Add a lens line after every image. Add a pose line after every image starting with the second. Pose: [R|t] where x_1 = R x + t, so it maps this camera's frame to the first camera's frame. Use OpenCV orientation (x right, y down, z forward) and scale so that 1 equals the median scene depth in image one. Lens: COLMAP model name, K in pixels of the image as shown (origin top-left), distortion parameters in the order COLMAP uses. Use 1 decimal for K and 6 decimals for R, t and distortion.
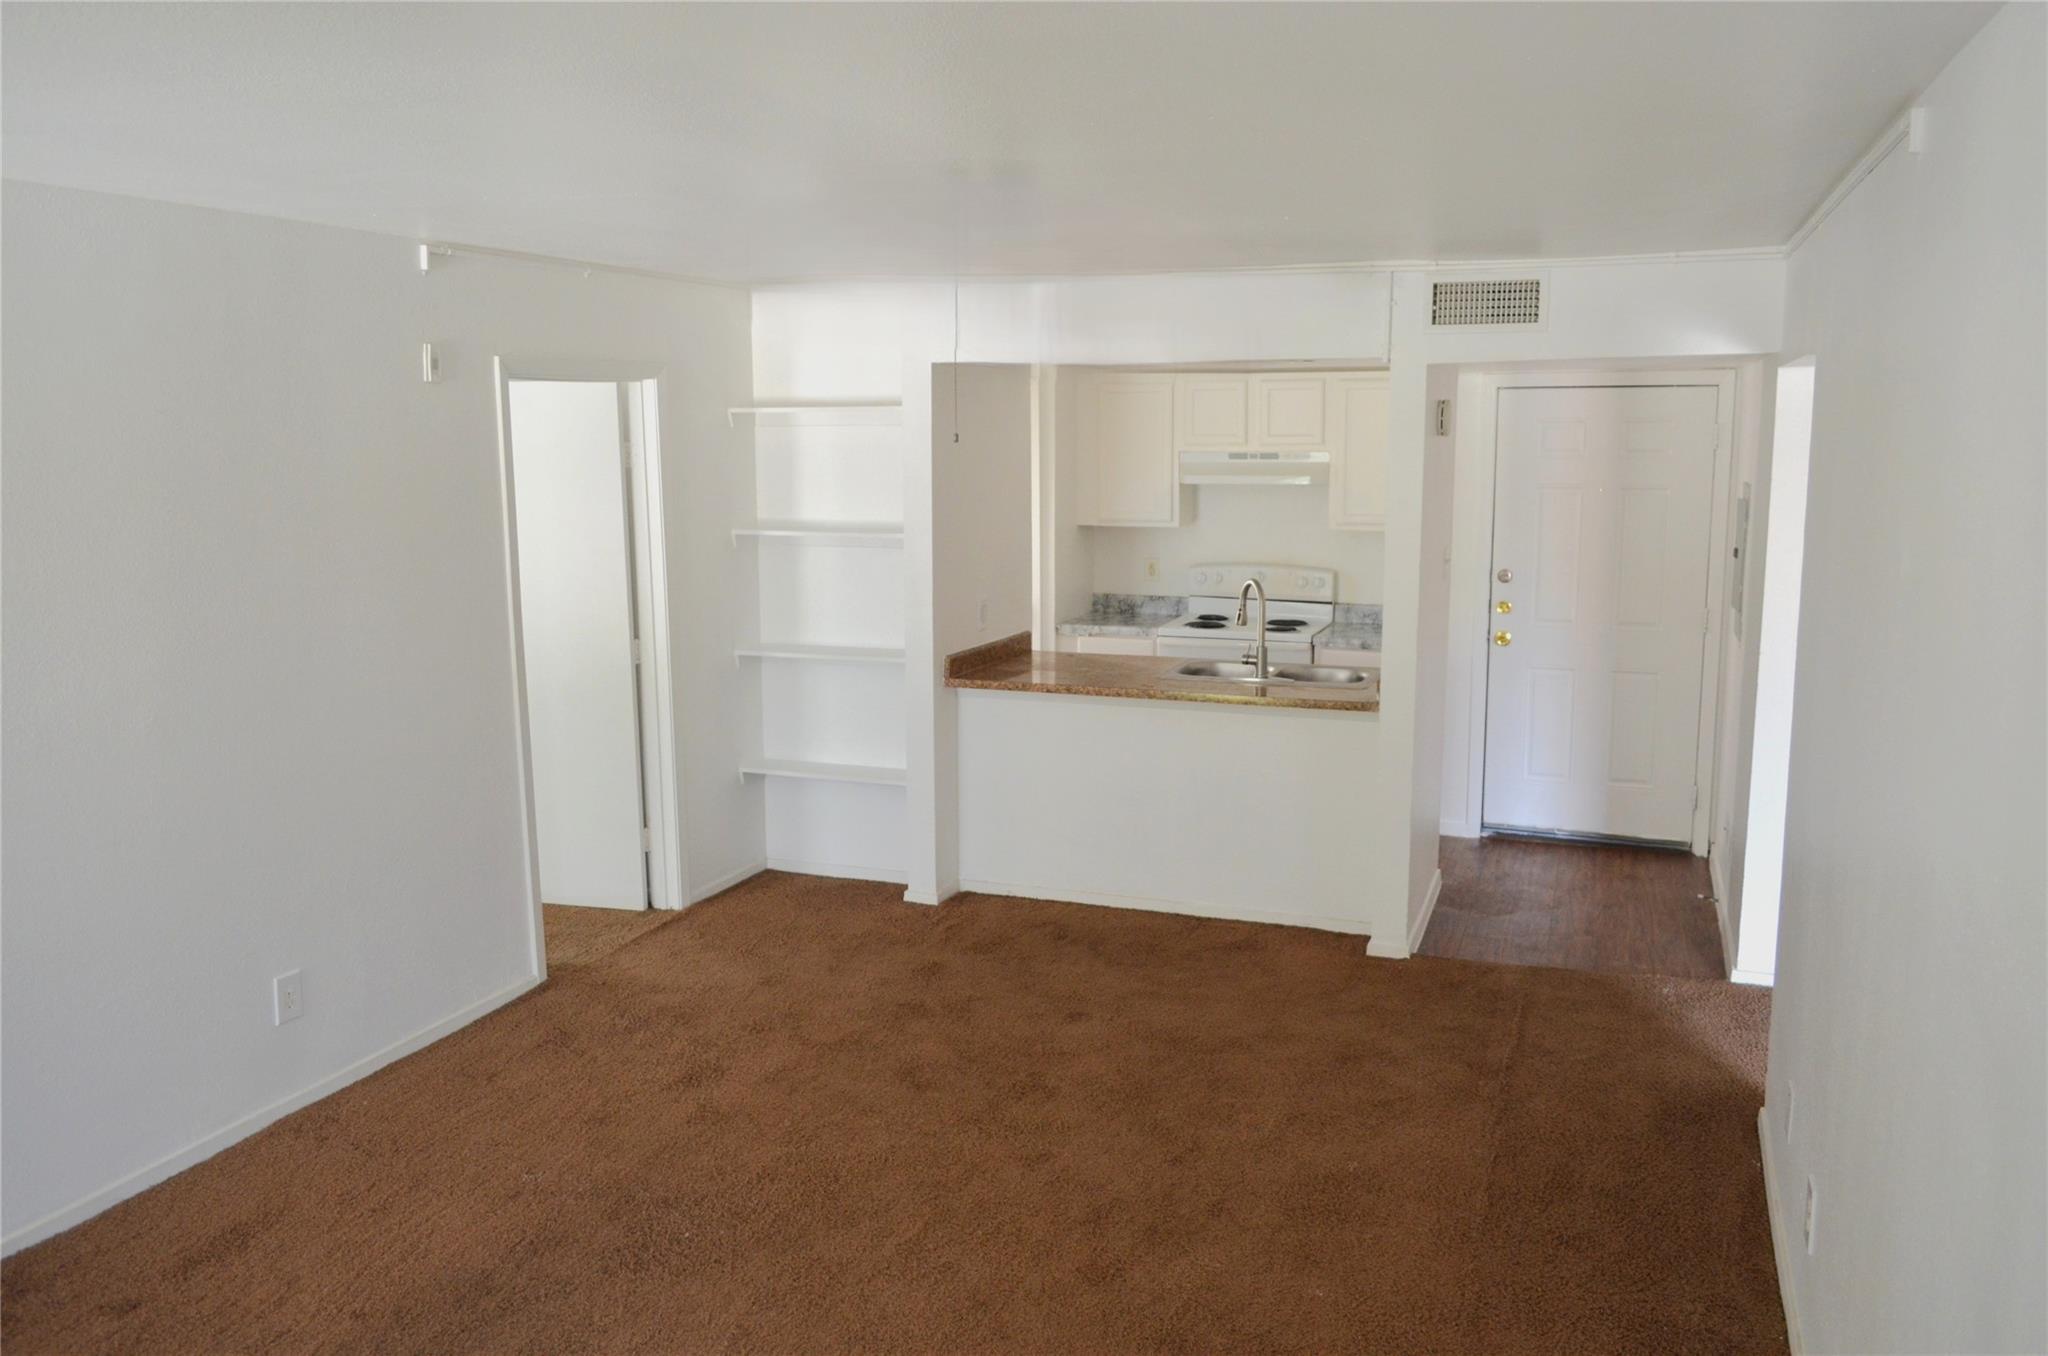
lens RADIAL K [[1630.2, 0, 1024.0], [0, 1630.2, 678.0], [0, 0, 1]] dist [-0.004184, -0.001823]
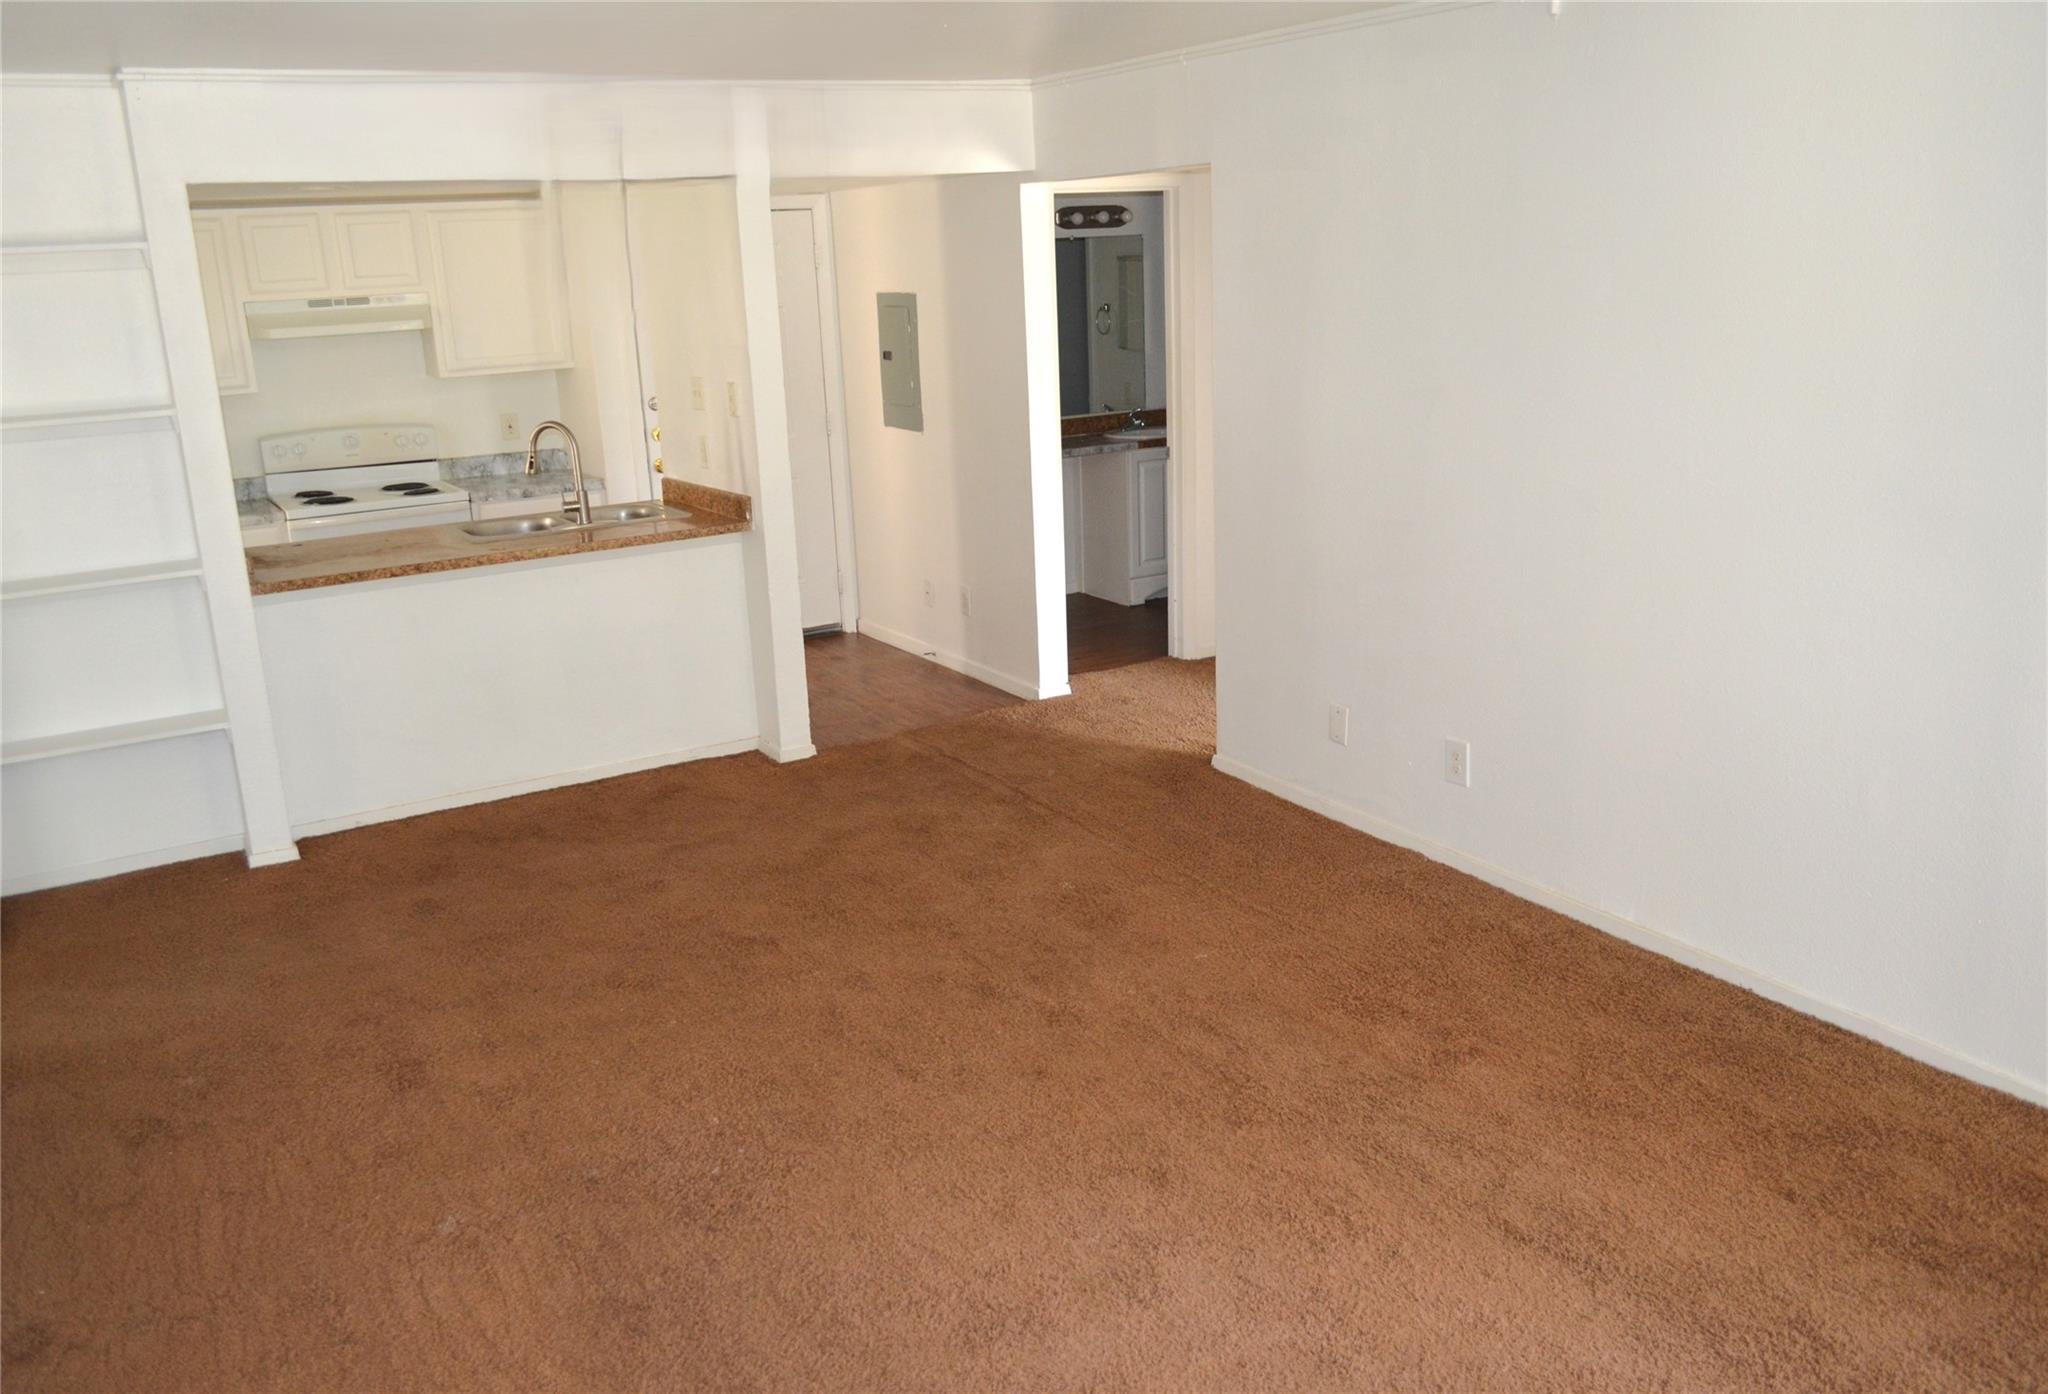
lens RADIAL K [[1682.1, 0, 1024.0], [0, 1682.1, 697.0], [0, 0, 1]] dist [-0.003200, -0.001155]
pose [[0.612030, -0.226665, 0.757655, -0.473515], [0.162971, 0.973632, 0.159631, -0.016803], [-0.773860, 0.025777, 0.632832, 0.186115]]
